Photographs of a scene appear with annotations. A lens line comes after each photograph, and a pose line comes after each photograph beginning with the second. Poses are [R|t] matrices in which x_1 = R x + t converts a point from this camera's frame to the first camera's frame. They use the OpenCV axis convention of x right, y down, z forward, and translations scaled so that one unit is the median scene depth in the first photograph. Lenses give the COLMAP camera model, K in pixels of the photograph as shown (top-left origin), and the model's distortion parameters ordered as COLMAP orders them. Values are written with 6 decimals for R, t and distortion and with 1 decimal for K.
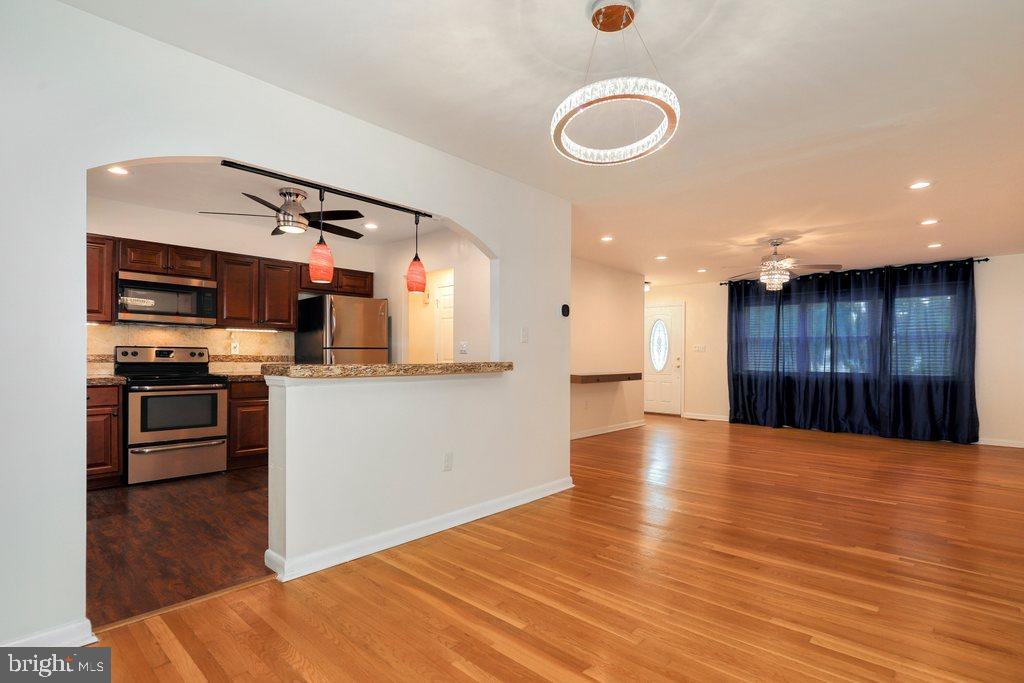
lens RADIAL K [[491.1, 0, 517.4], [0, 491.1, 355.9], [0, 0, 1]] dist [-0.015772, 0.000008]
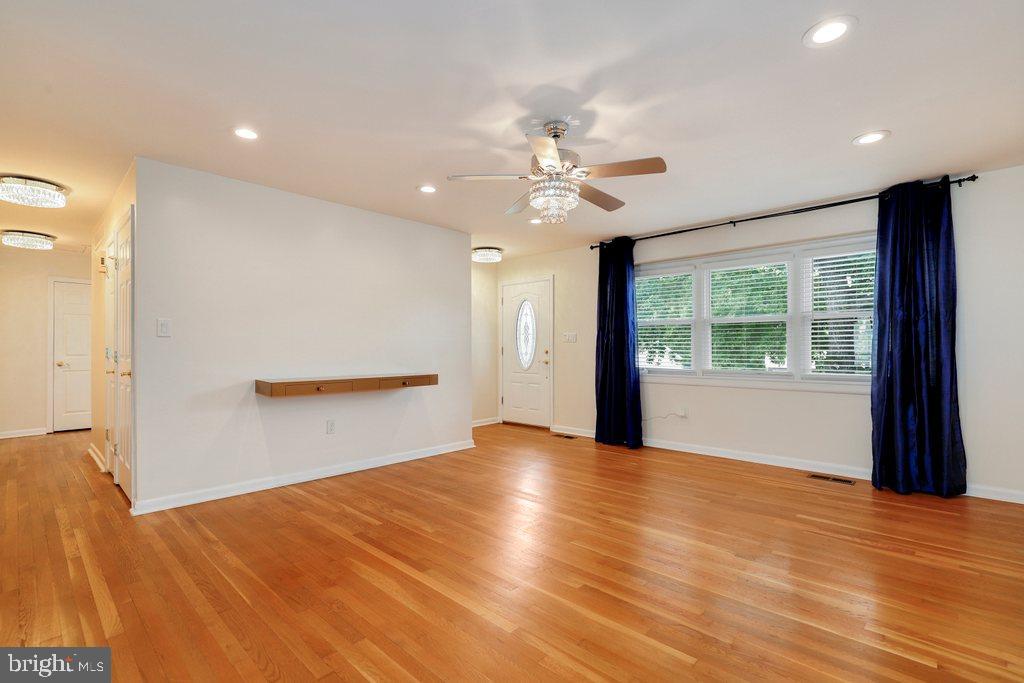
lens RADIAL K [[466.8, 0, 512.0], [0, 466.8, 341.5], [0, 0, 1]] dist [0.000275, 0.000042]
pose [[0.999802, -0.008535, -0.017991, 0.549260], [0.008265, 0.999853, -0.015035, 0.001370], [0.018117, 0.014884, 0.999725, 0.559318]]
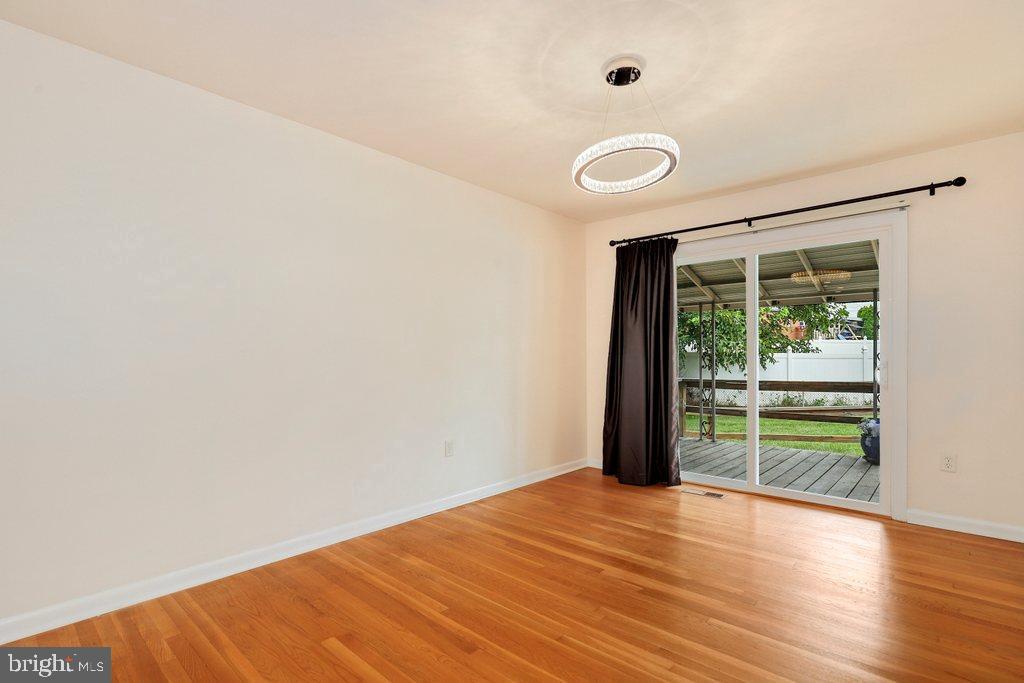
lens RADIAL K [[493.9, 0, 513.3], [0, 493.9, 344.8], [0, 0, 1]] dist [-0.000849, -0.000147]
pose [[-0.999952, -0.005396, -0.008235, 0.181068], [-0.005212, 0.999739, -0.022240, 0.001975], [0.008353, -0.022196, -0.999719, 0.845701]]
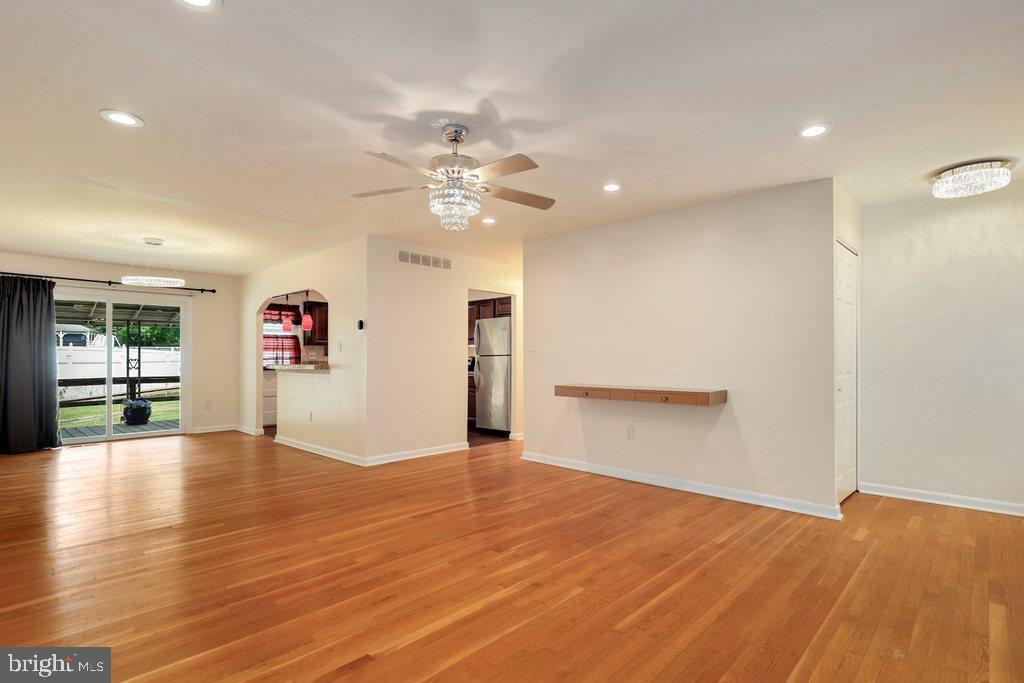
lens RADIAL K [[499.4, 0, 518.6], [0, 499.4, 358.1], [0, 0, 1]] dist [-0.002028, -0.000469]
pose [[-0.013309, -0.008892, -0.999872, 1.178445], [-0.000037, 0.999960, -0.008893, 0.004034], [0.999911, -0.000082, -0.013309, 1.209651]]
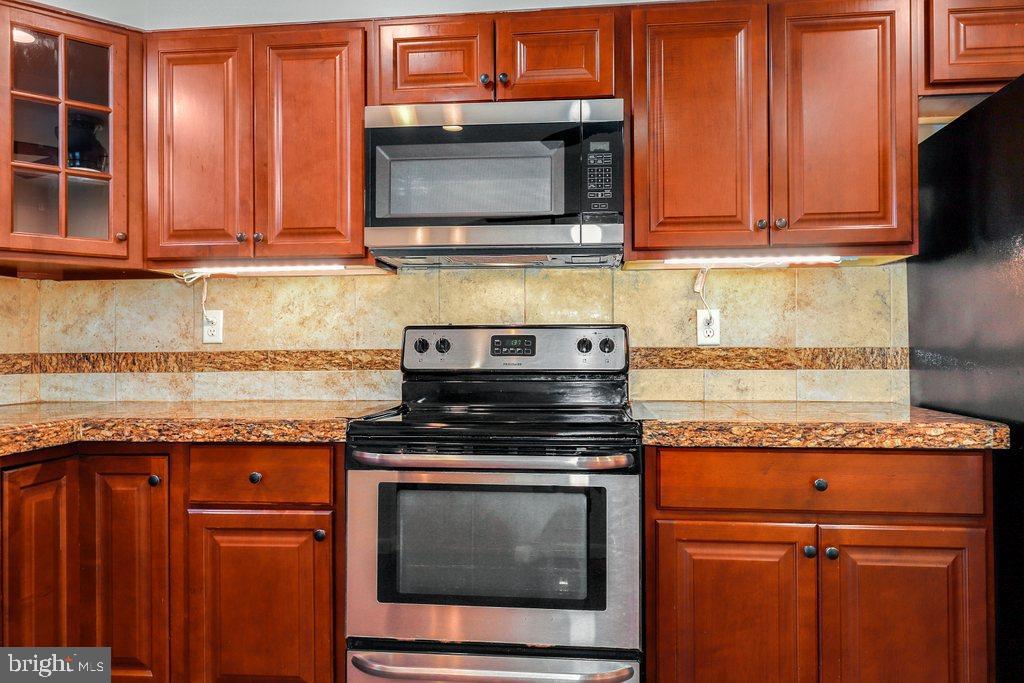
lens RADIAL K [[744.9, 0, 511.0], [0, 744.9, 344.2], [0, 0, 1]] dist [0.002835, 0.002497]
pose [[0.589026, -0.013681, -0.807998, -0.287854], [0.009561, 0.999905, -0.009960, 0.000156], [0.808058, -0.001858, 0.589100, 0.663459]]
